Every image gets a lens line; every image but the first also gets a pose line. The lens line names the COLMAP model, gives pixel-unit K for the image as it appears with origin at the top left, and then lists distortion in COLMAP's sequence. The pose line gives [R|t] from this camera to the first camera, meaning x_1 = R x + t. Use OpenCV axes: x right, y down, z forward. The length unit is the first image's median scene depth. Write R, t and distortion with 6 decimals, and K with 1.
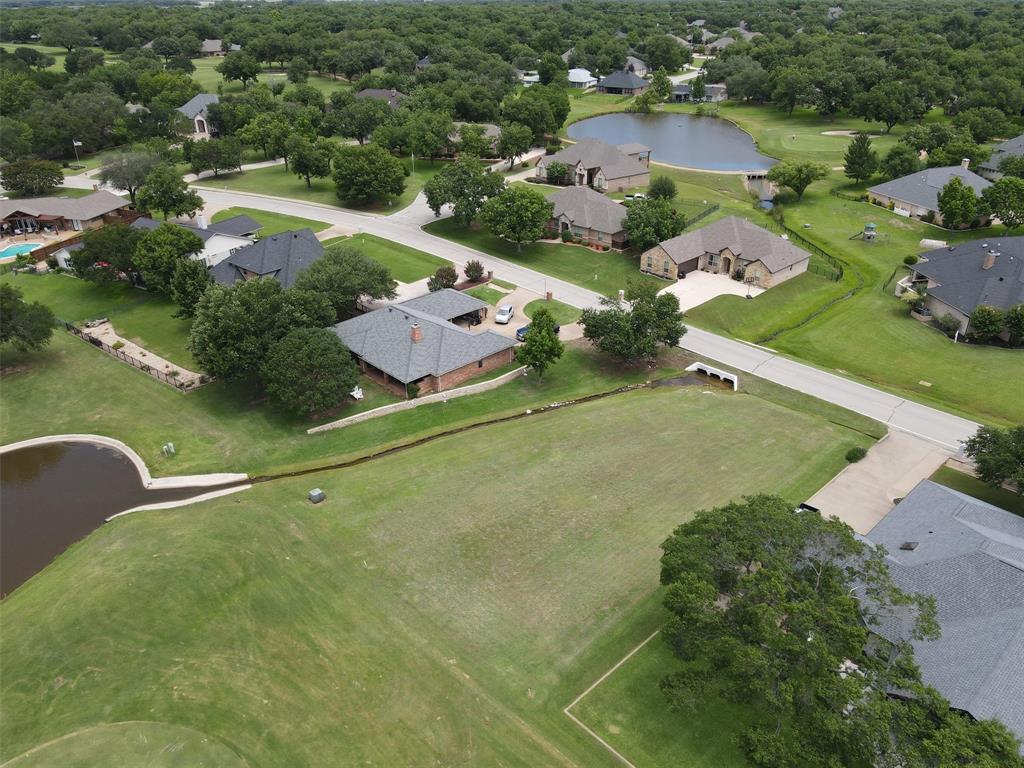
lens RADIAL K [[746.8, 0, 517.7], [0, 746.8, 384.8], [0, 0, 1]] dist [0.020901, 0.002284]
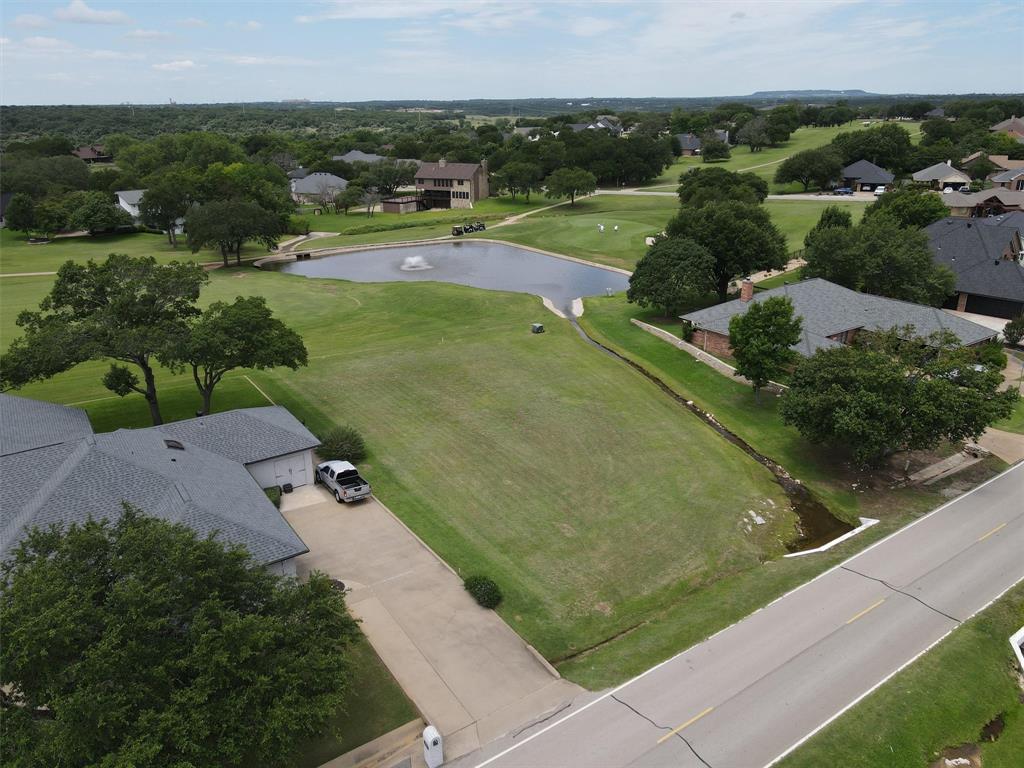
lens RADIAL K [[746.8, 0, 517.7], [0, 746.8, 384.8], [0, 0, 1]] dist [0.020901, 0.002284]
pose [[-0.154549, 0.355928, -0.921645, 0.663685], [-0.453113, 0.803427, 0.386256, -0.174574], [0.877954, 0.477305, 0.037107, 0.712572]]
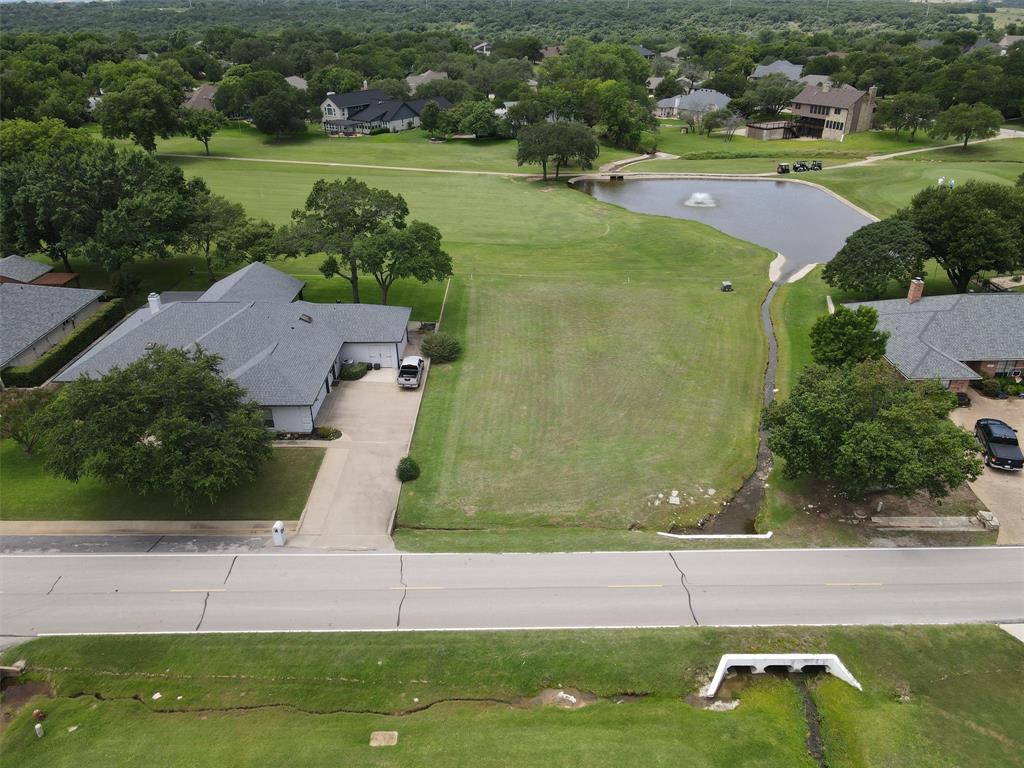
lens RADIAL K [[746.8, 0, 517.7], [0, 746.8, 384.8], [0, 0, 1]] dist [0.020901, 0.002284]
pose [[-0.683731, 0.346874, -0.642021, 0.617985], [-0.330876, 0.636800, 0.696425, -0.374103], [0.650410, 0.688596, -0.320628, 0.947491]]
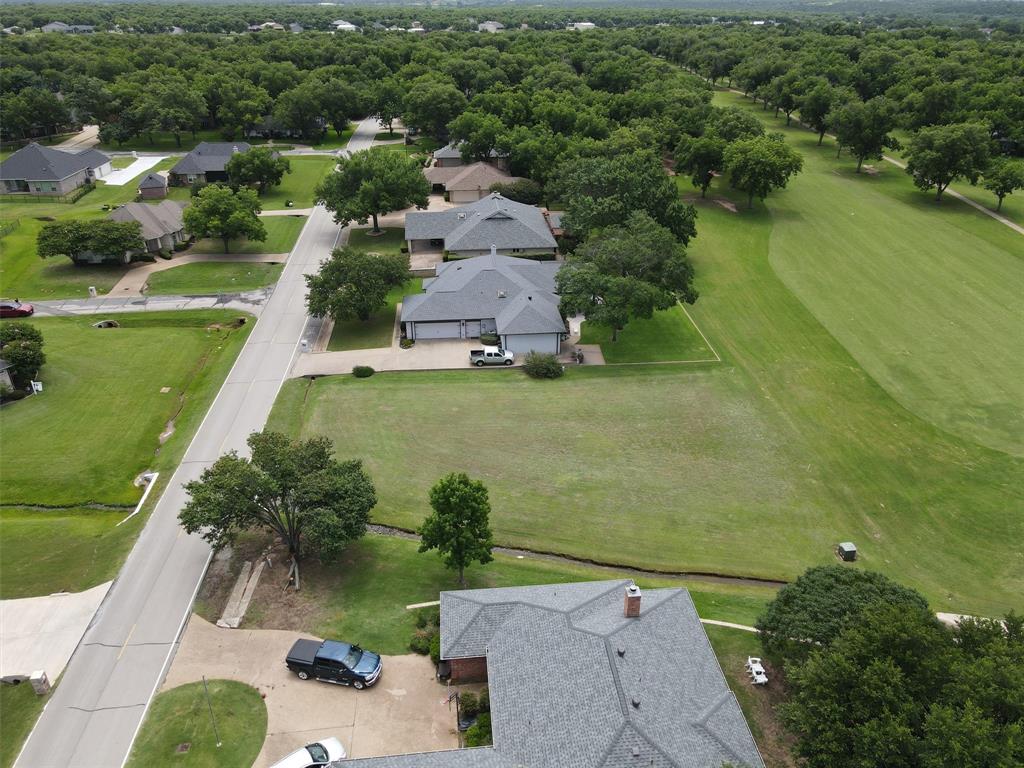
lens RADIAL K [[746.8, 0, 517.7], [0, 746.8, 384.8], [0, 0, 1]] dist [0.020901, 0.002284]
pose [[-0.787811, -0.278456, 0.549378, -0.284725], [0.293578, 0.614352, 0.732382, -0.507568], [-0.541447, 0.738264, -0.402245, 1.028769]]
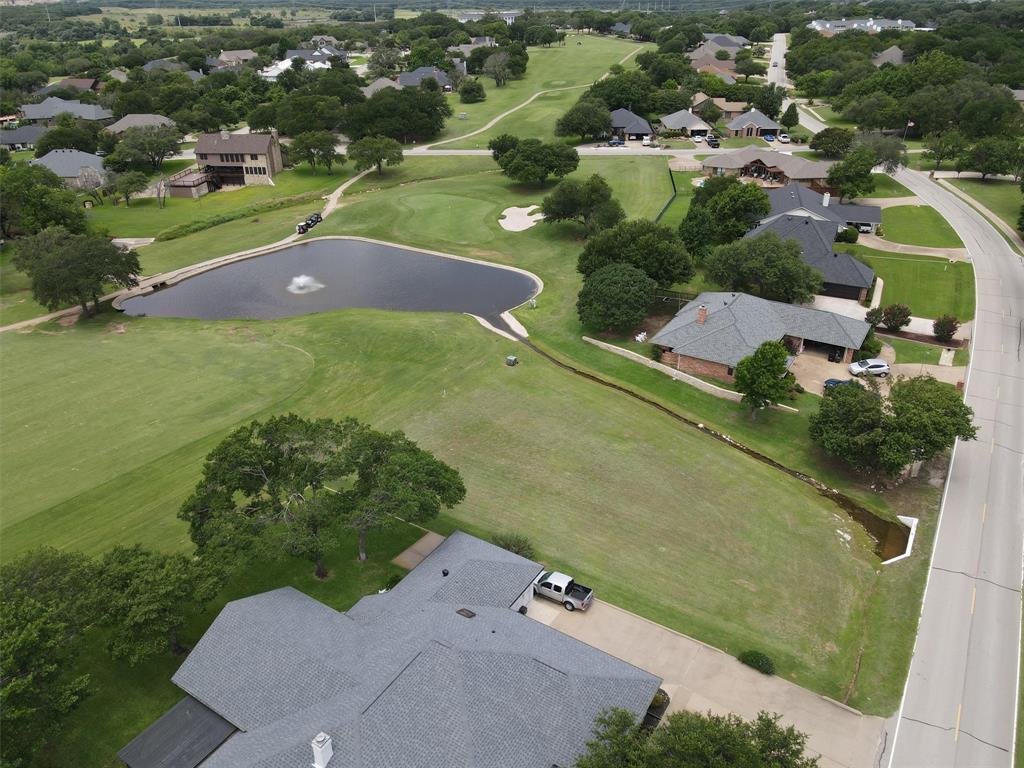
lens RADIAL K [[746.8, 0, 517.7], [0, 746.8, 384.8], [0, 0, 1]] dist [0.020901, 0.002284]
pose [[0.252645, 0.460691, -0.850843, 0.660829], [-0.450506, 0.834244, 0.317933, -0.182840], [0.856280, 0.302986, 0.418311, 0.337659]]
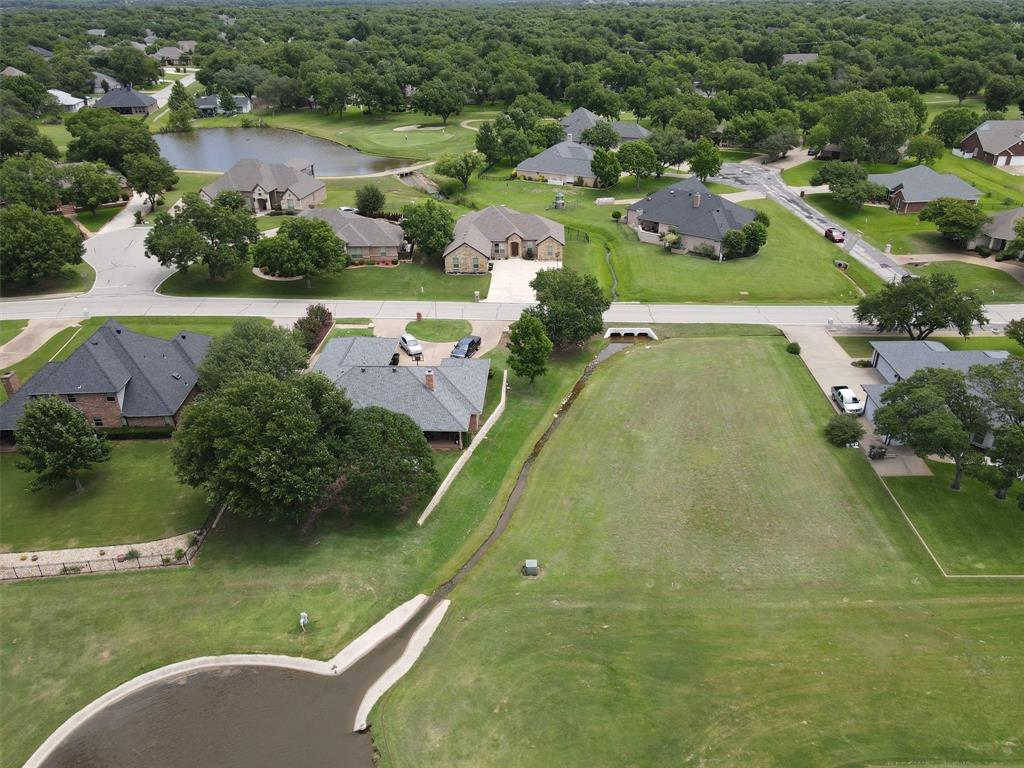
lens RADIAL K [[746.8, 0, 517.7], [0, 746.8, 384.8], [0, 0, 1]] dist [0.020901, 0.002284]
pose [[0.716411, -0.324951, 0.617383, -0.556455], [0.329642, 0.937563, 0.110957, -0.116063], [-0.614891, 0.124024, 0.778798, 0.215440]]
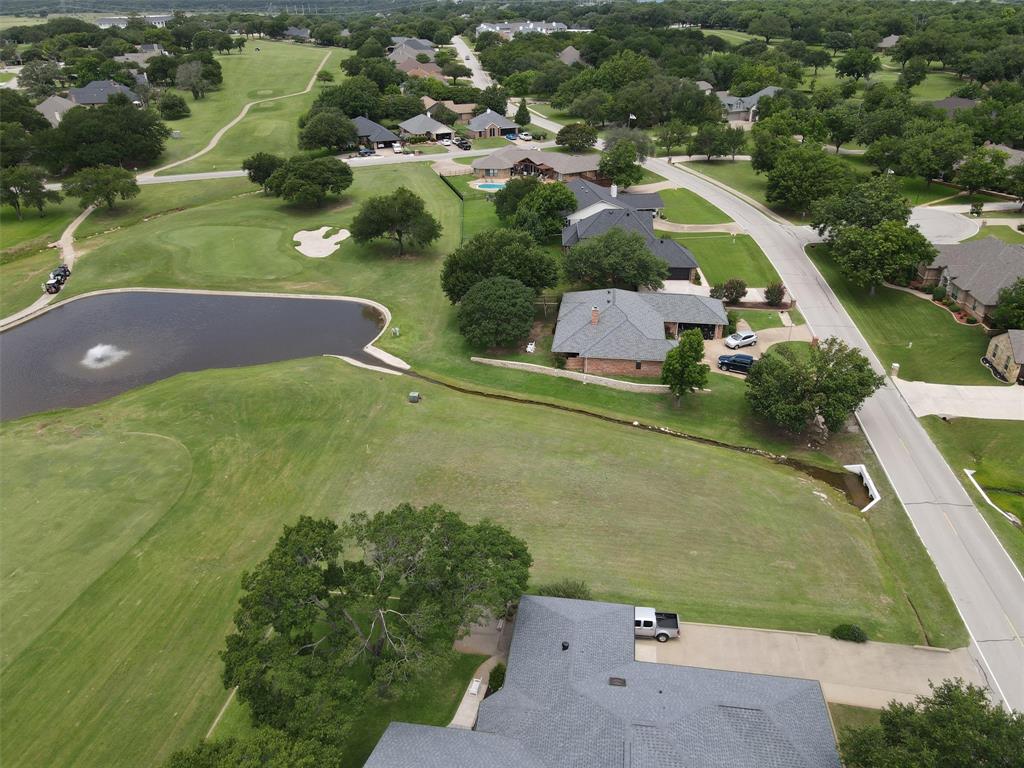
lens RADIAL K [[746.8, 0, 517.7], [0, 746.8, 384.8], [0, 0, 1]] dist [0.020901, 0.002284]
pose [[0.629599, 0.369625, -0.683361, 0.502537], [-0.364948, 0.917199, 0.159869, -0.097697], [0.685870, 0.148738, 0.712362, 0.166629]]
